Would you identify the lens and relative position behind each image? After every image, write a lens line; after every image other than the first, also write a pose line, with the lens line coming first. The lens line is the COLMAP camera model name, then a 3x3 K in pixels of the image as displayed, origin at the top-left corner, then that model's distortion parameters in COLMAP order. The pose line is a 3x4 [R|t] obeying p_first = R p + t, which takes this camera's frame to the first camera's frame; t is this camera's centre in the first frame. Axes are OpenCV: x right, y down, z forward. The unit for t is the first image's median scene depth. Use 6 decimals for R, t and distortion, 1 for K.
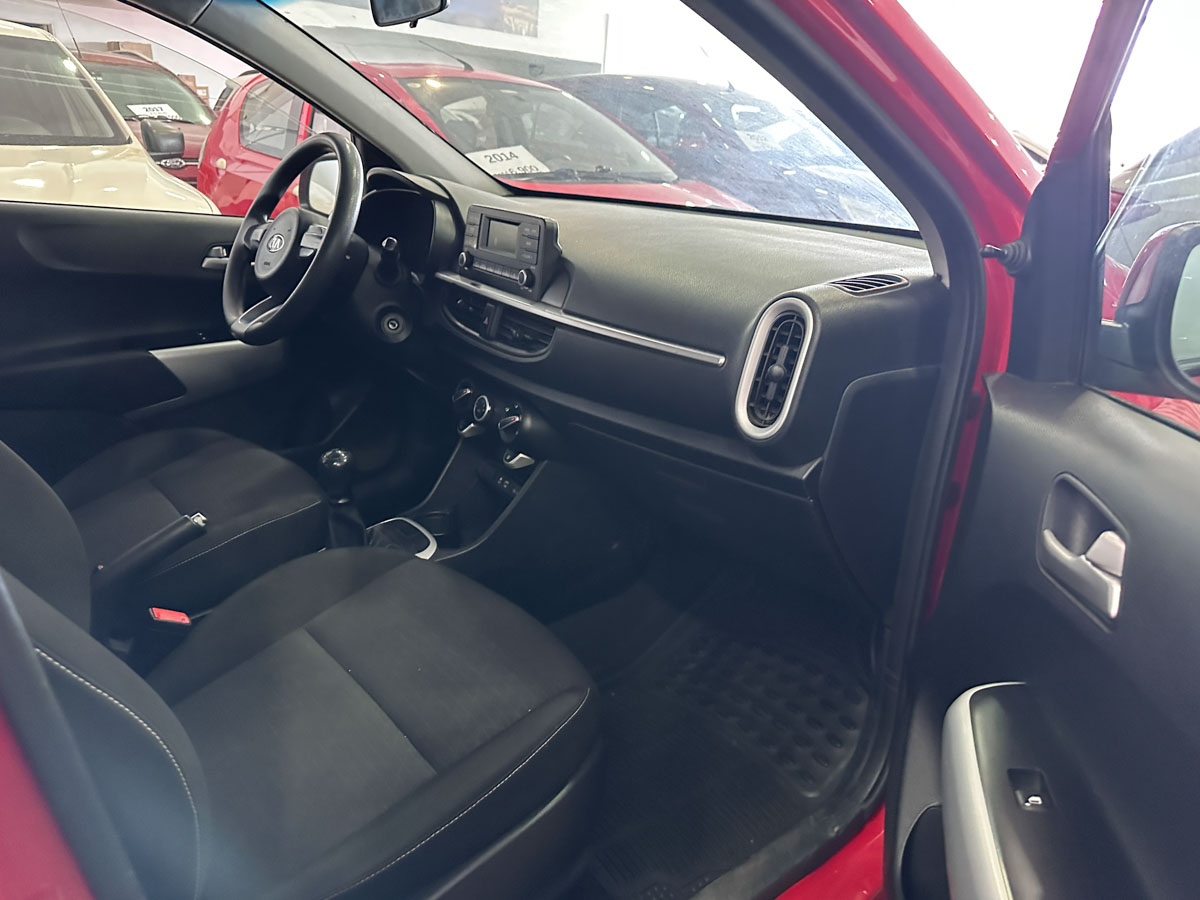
lens RADIAL K [[871.6, 0, 600.0], [0, 871.6, 450.0], [0, 0, 1]] dist [0.039644, -0.089053]
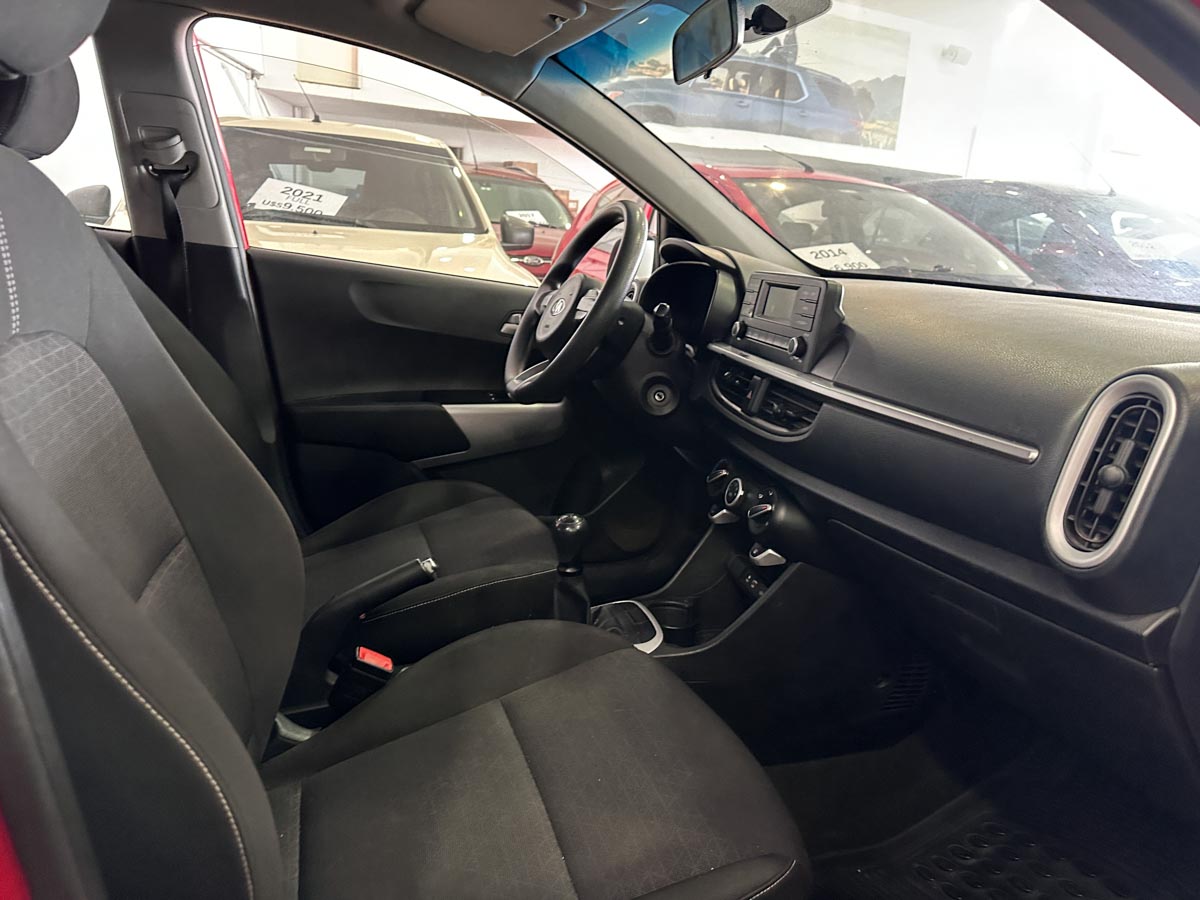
lens RADIAL K [[833.8, 0, 600.0], [0, 833.8, 450.0], [0, 0, 1]] dist [0.083467, -0.165369]
pose [[0.918126, 0.099241, -0.383662, 0.060195], [-0.148301, 0.983832, -0.100408, 0.015285], [0.367494, 0.149084, 0.917999, 0.164770]]
